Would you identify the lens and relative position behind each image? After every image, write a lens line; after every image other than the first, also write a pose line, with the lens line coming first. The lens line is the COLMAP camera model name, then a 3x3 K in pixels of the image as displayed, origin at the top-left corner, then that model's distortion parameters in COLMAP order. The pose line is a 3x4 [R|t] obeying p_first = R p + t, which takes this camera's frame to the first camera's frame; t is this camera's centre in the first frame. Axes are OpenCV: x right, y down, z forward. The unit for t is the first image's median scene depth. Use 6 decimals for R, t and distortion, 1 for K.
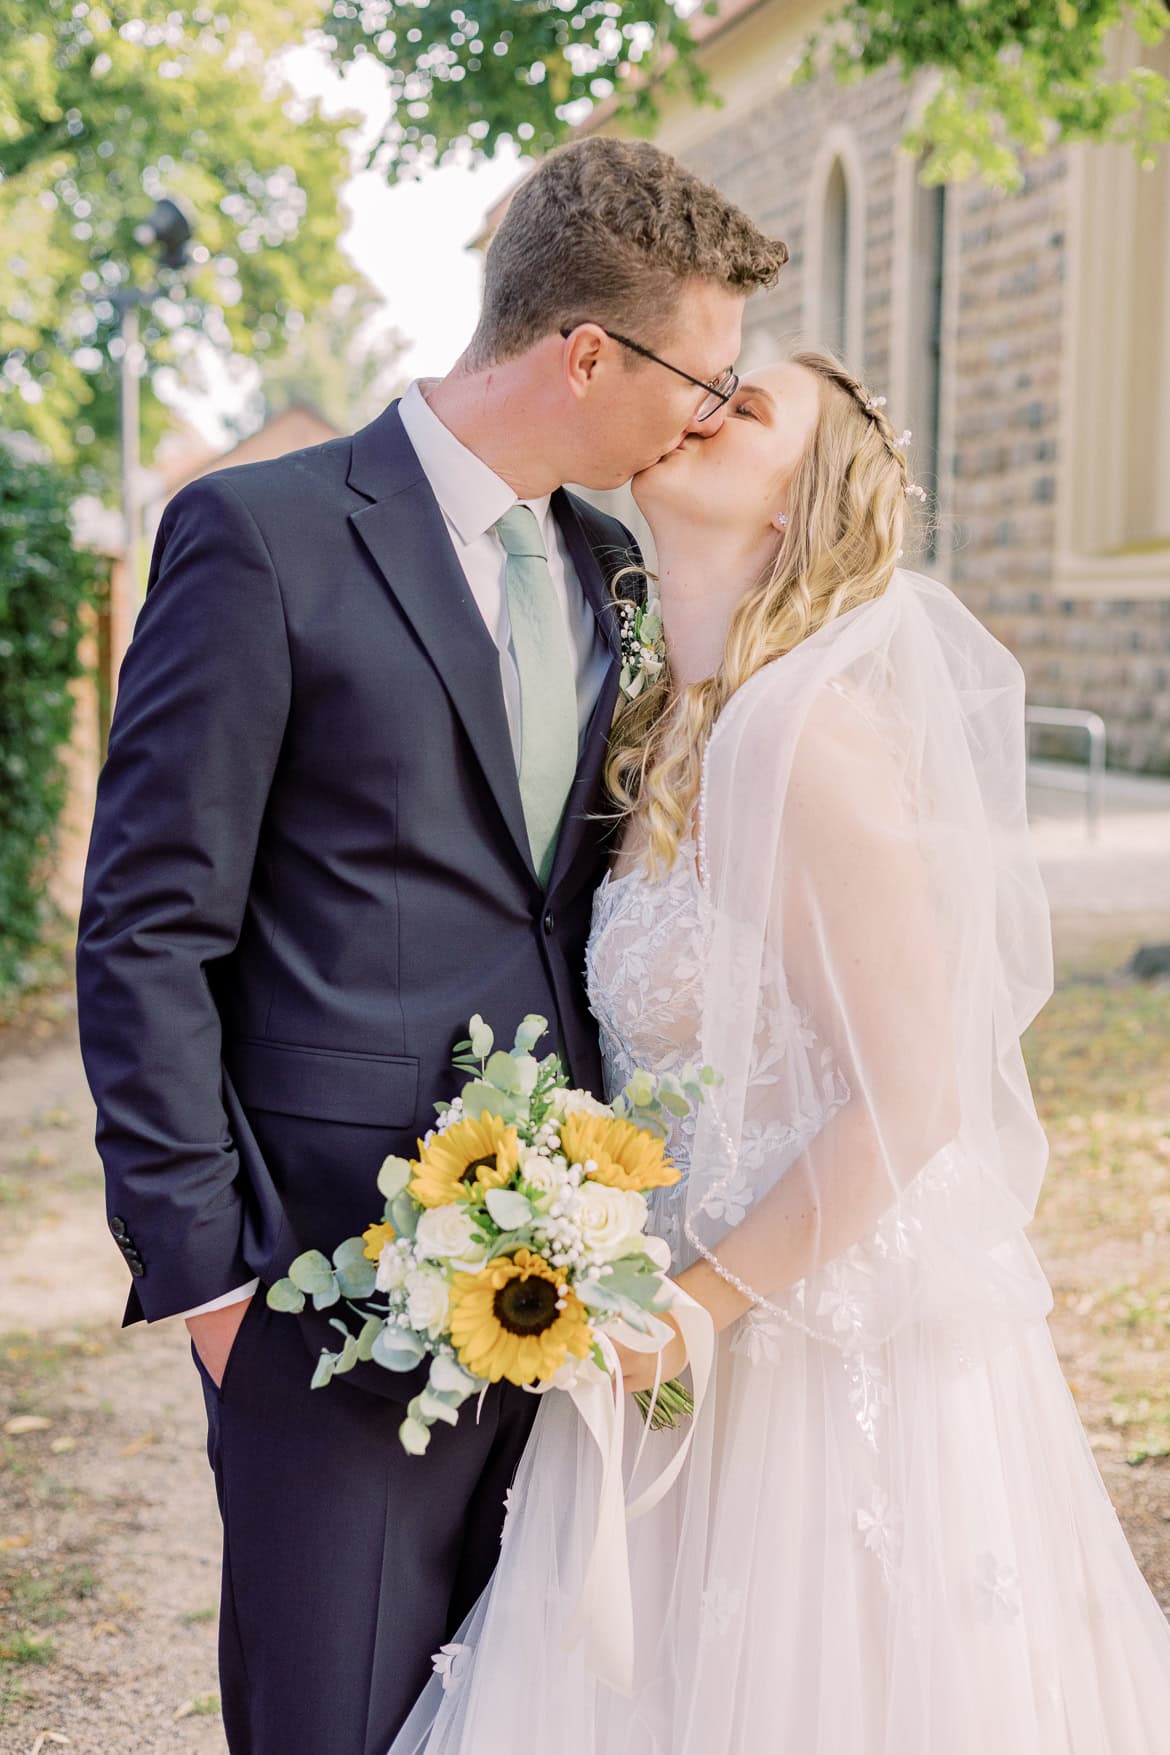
lens RADIAL K [[2474.5, 0, 586.1], [0, 2474.5, 900.4], [0, 0, 1]] dist [-0.038075, 0.086790]
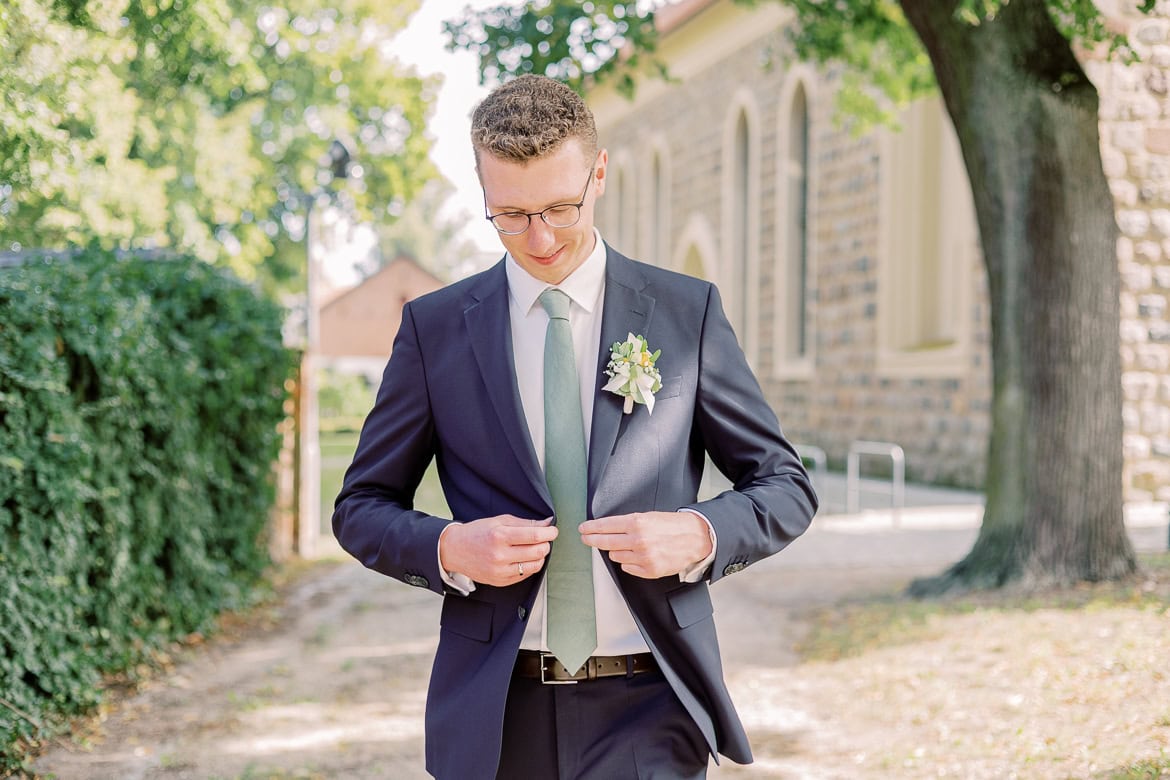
lens RADIAL K [[1631.6, 0, 588.3], [0, 1631.6, 409.8], [0, 0, 1]] dist [-0.003819, 0.075551]
pose [[1.000000, -0.000081, 0.000792, 0.000139], [0.000162, 0.994709, -0.102734, 0.008112], [-0.000780, 0.102734, 0.994709, -0.055092]]
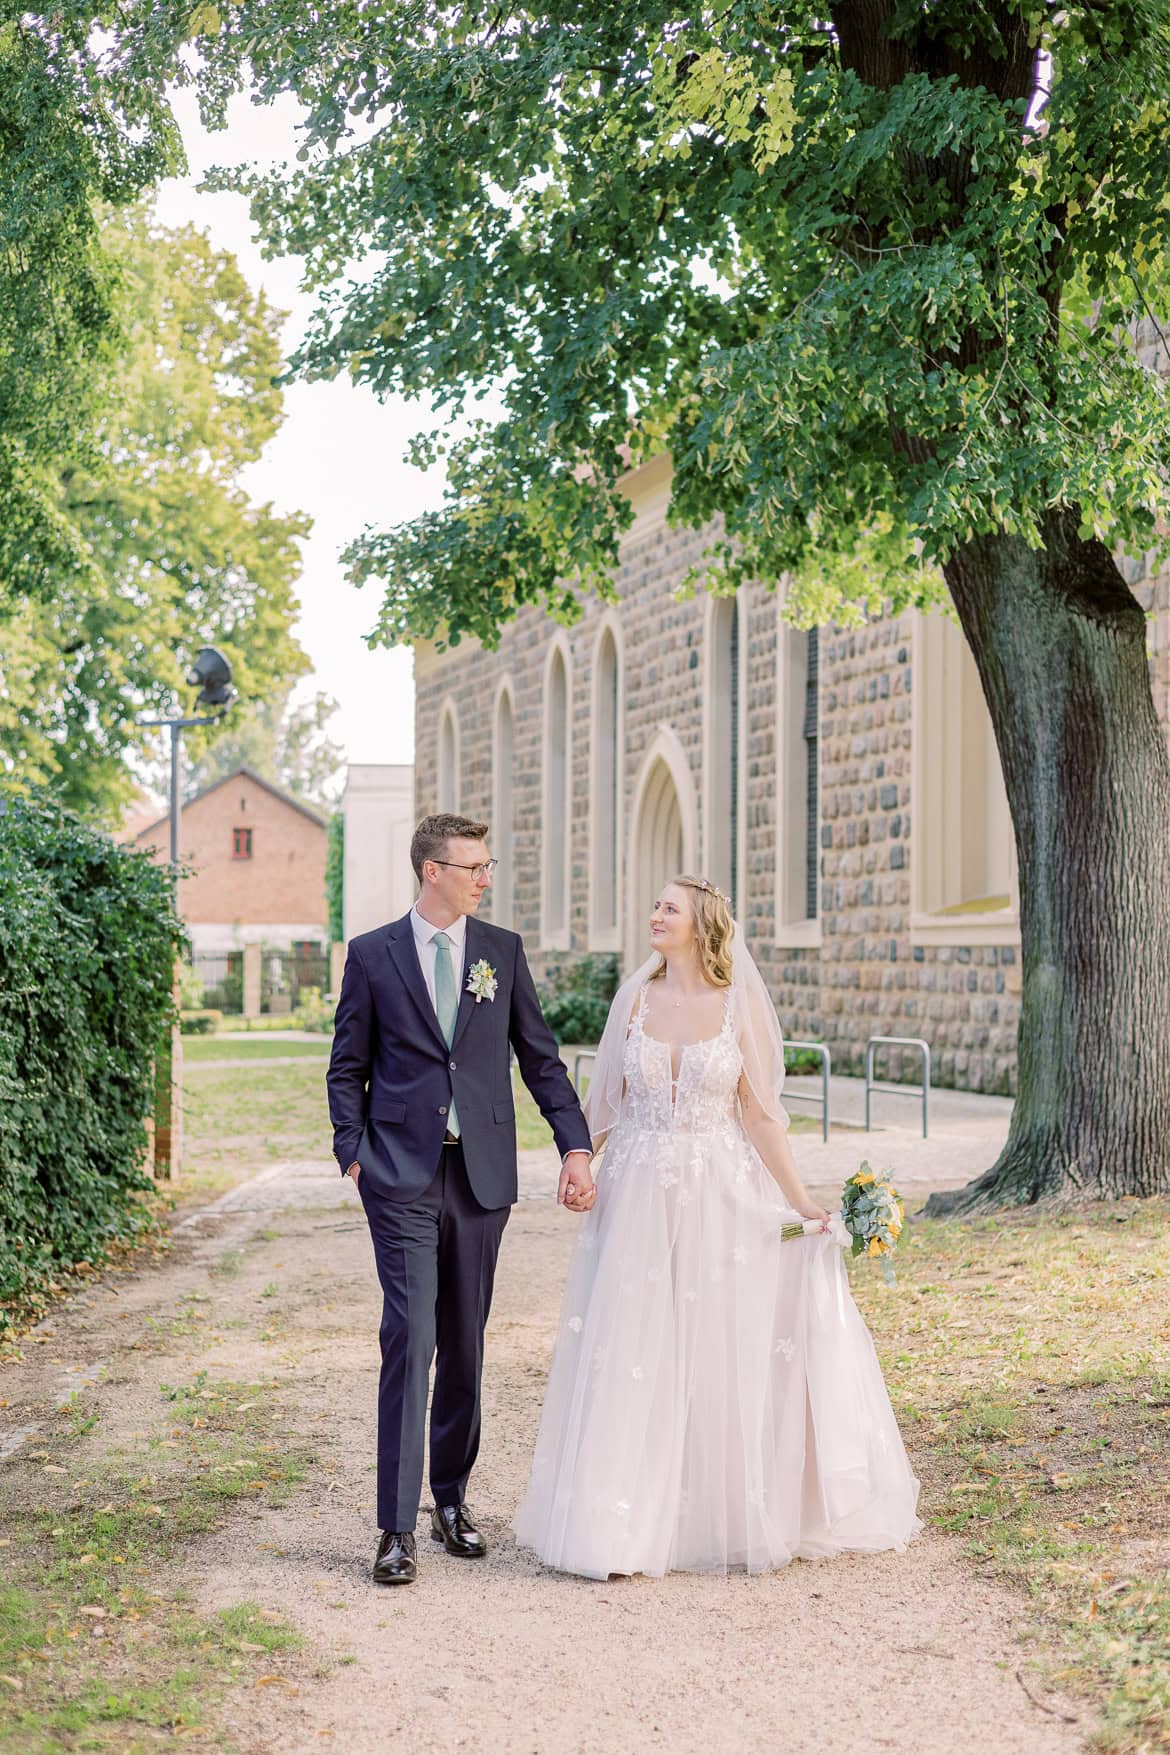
lens RADIAL K [[2447.4, 0, 564.6], [0, 2447.4, 920.9], [0, 0, 1]] dist [-0.003819, 0.075551]
pose [[0.999634, -0.005665, 0.026454, -0.009556], [0.009116, 0.991182, -0.132193, 0.020776], [-0.025472, 0.132385, 0.990871, -0.176996]]
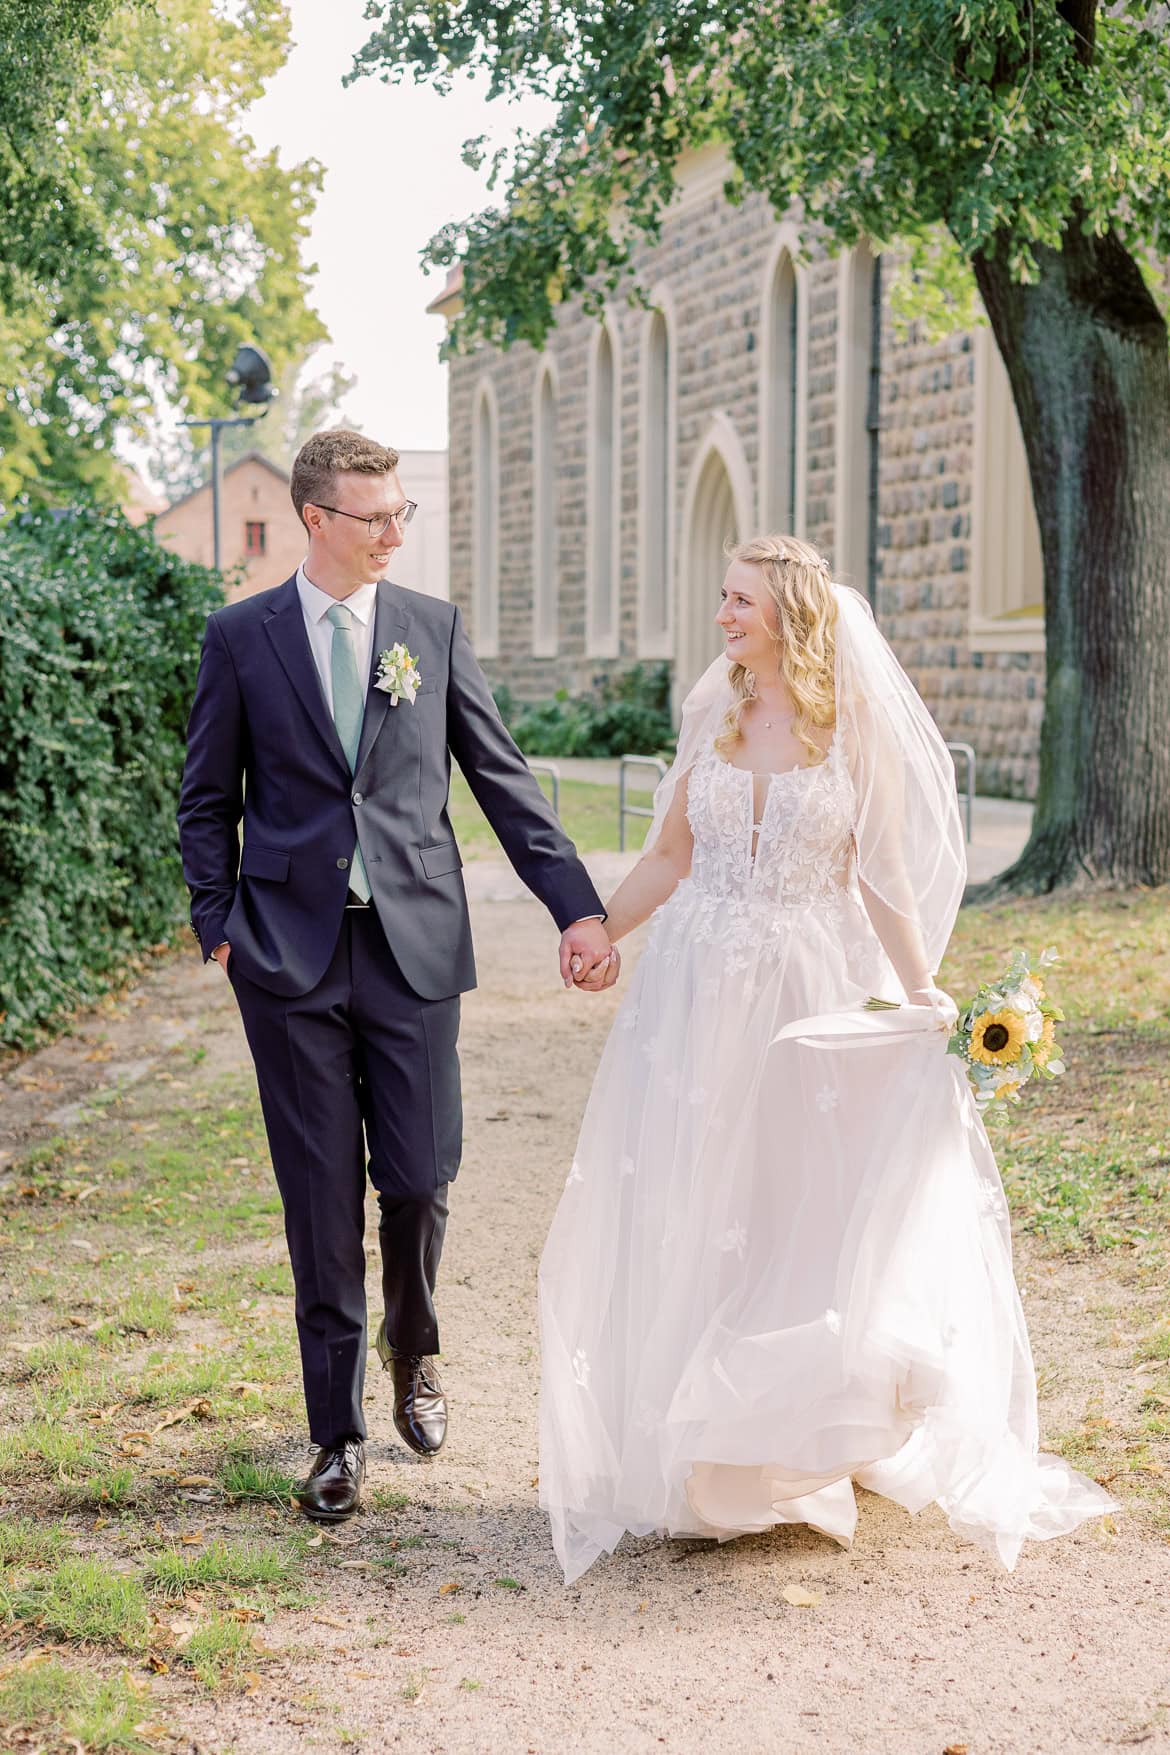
lens RADIAL K [[2793.7, 0, 651.5], [0, 2793.7, 970.8], [0, 0, 1]] dist [-0.006435, 0.029229]
pose [[0.999216, -0.010330, 0.038225, -0.010724], [0.010695, 0.999899, -0.009355, 0.037098], [-0.038124, 0.009757, 0.999225, -0.299781]]
